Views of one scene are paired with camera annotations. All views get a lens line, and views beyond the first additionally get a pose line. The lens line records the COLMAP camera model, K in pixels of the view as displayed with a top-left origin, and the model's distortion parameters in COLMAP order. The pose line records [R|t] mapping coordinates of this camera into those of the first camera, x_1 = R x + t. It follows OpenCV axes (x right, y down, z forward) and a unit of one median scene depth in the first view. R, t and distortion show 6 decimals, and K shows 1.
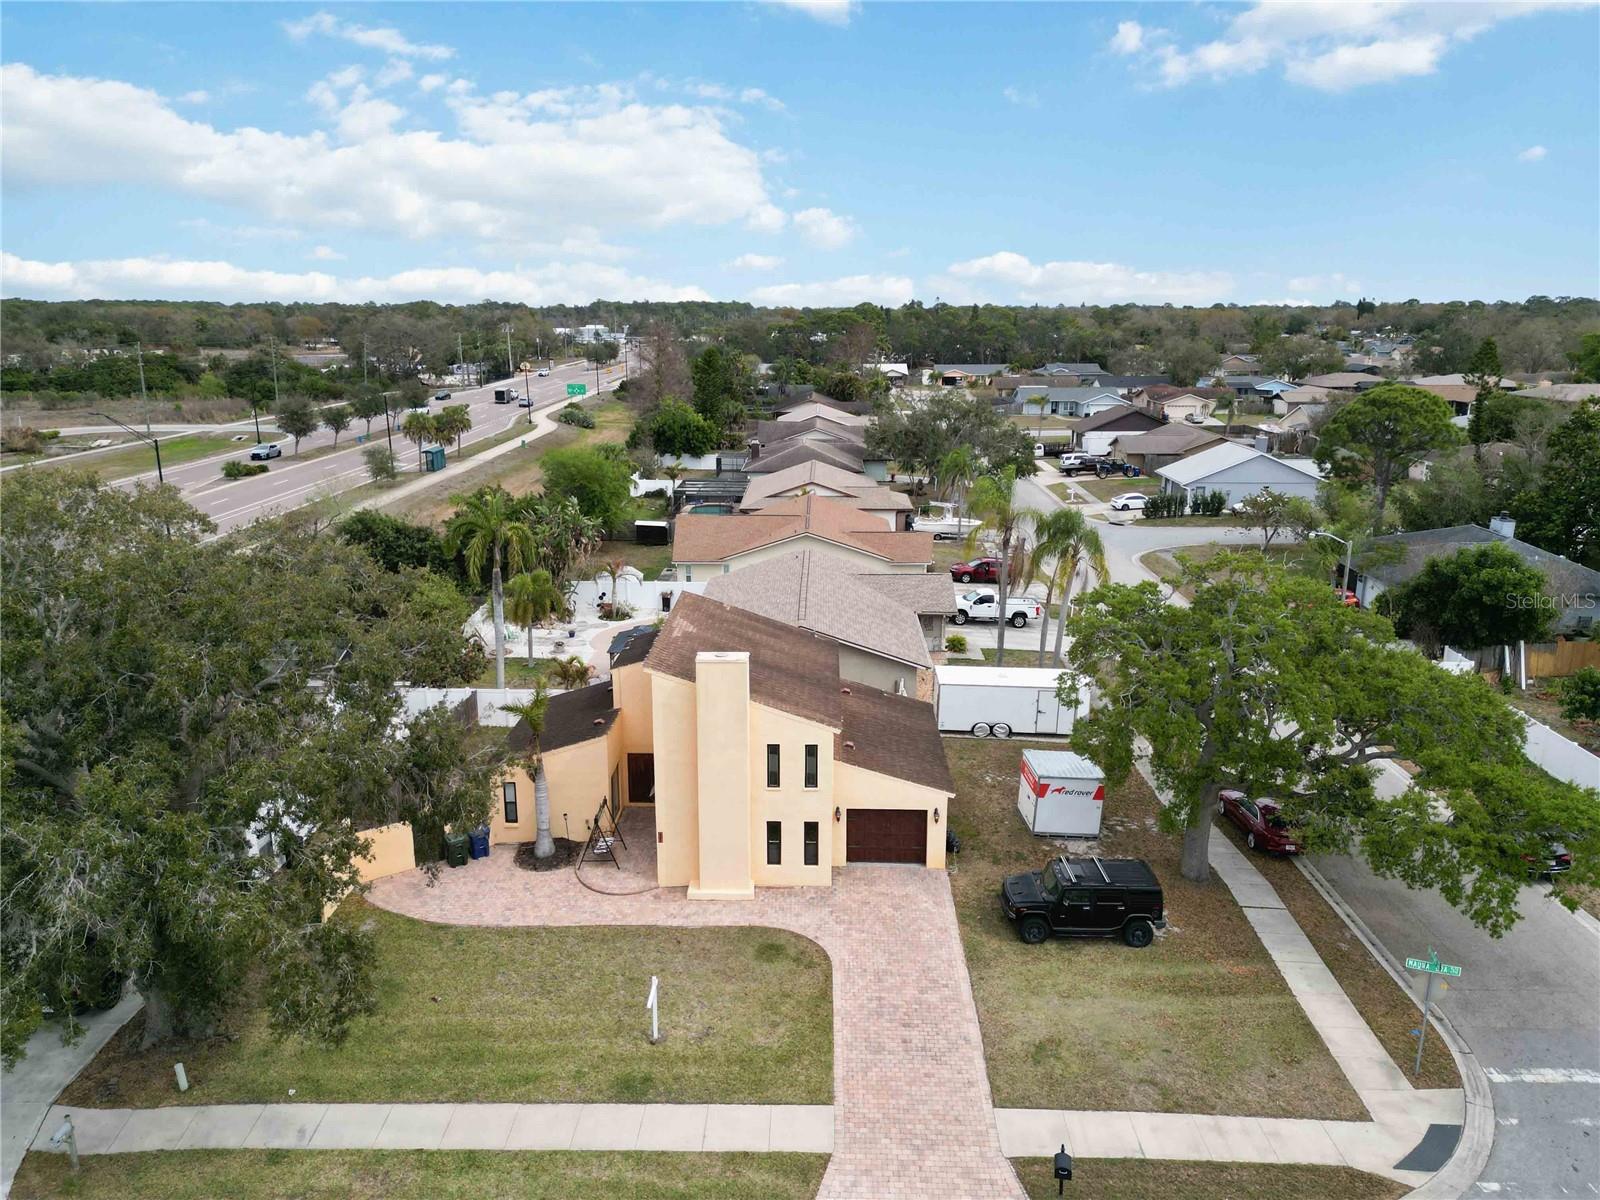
lens RADIAL K [[1128.2, 0, 800.0], [0, 1128.2, 600.0], [0, 0, 1]] dist [0.065178, -0.054472]
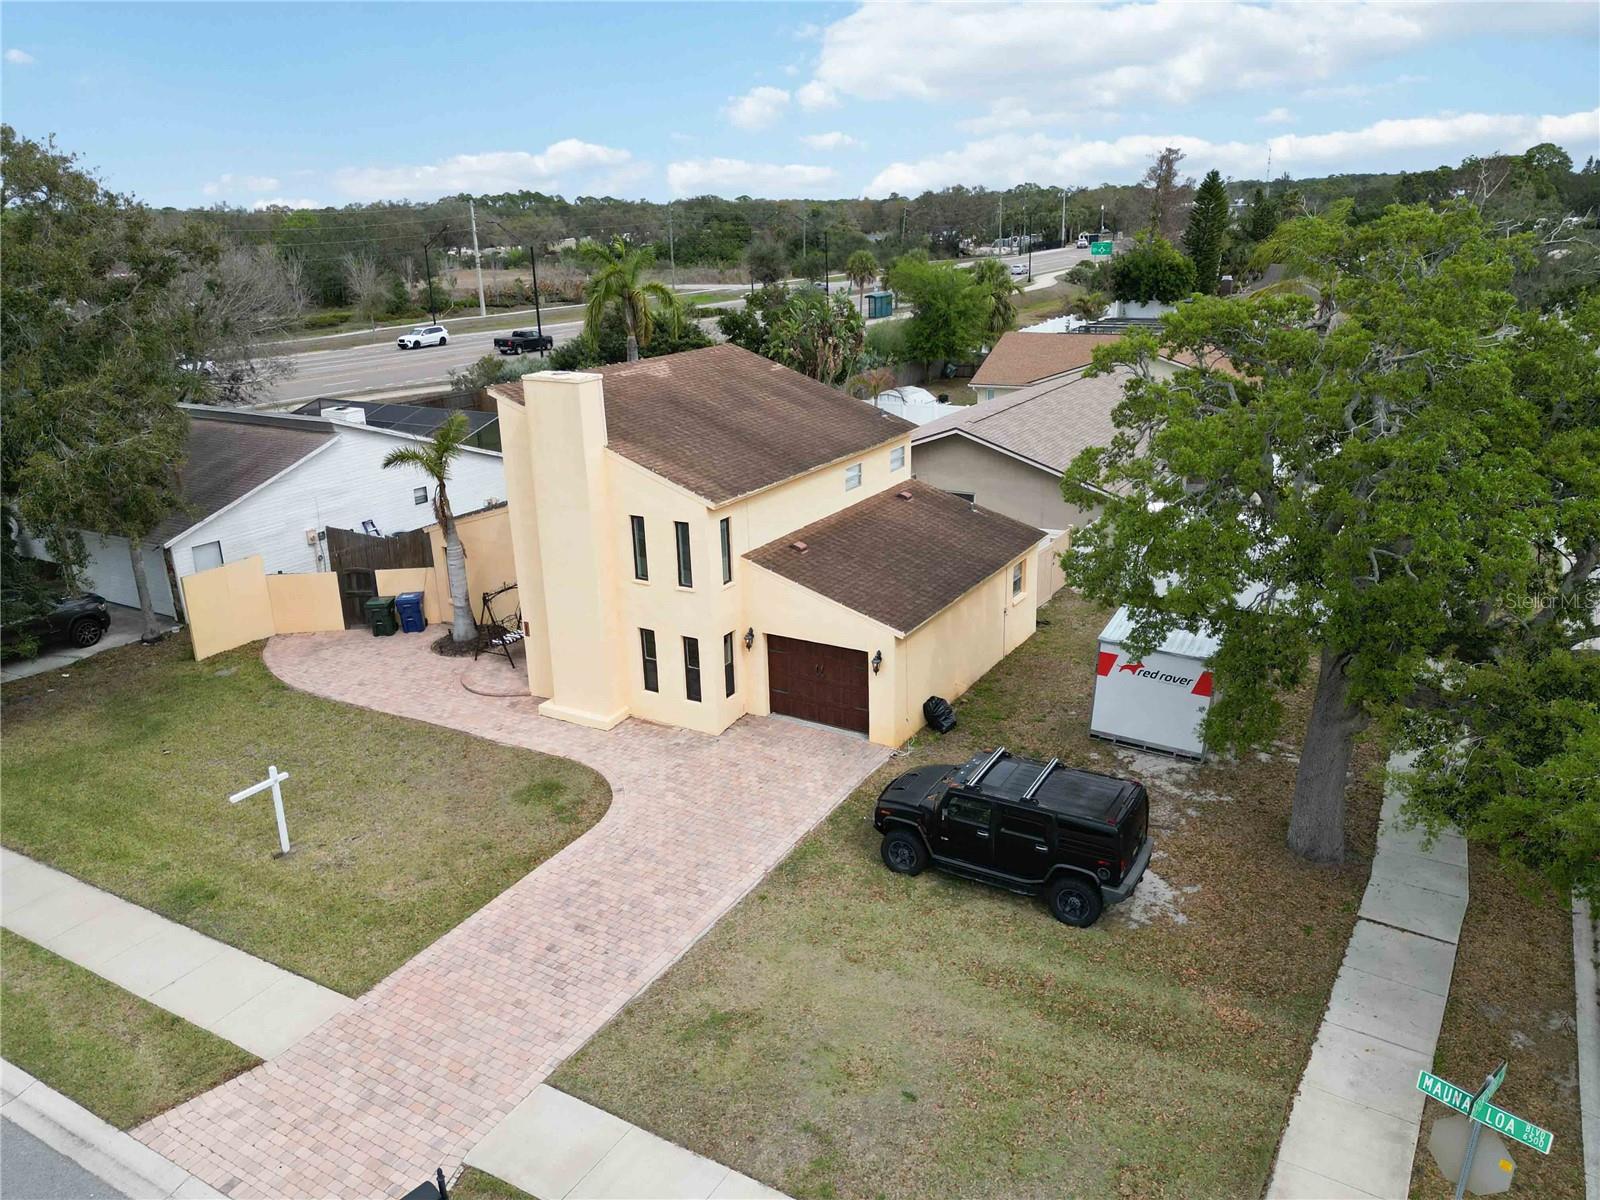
lens RADIAL K [[1170.9, 0, 800.0], [0, 1170.9, 600.0], [0, 0, 1]] dist [0.073297, -0.065285]
pose [[0.869443, 0.132465, -0.475943, 0.421784], [-0.096913, 0.990396, 0.098610, 0.100736], [0.484435, -0.039610, 0.873930, 0.426080]]
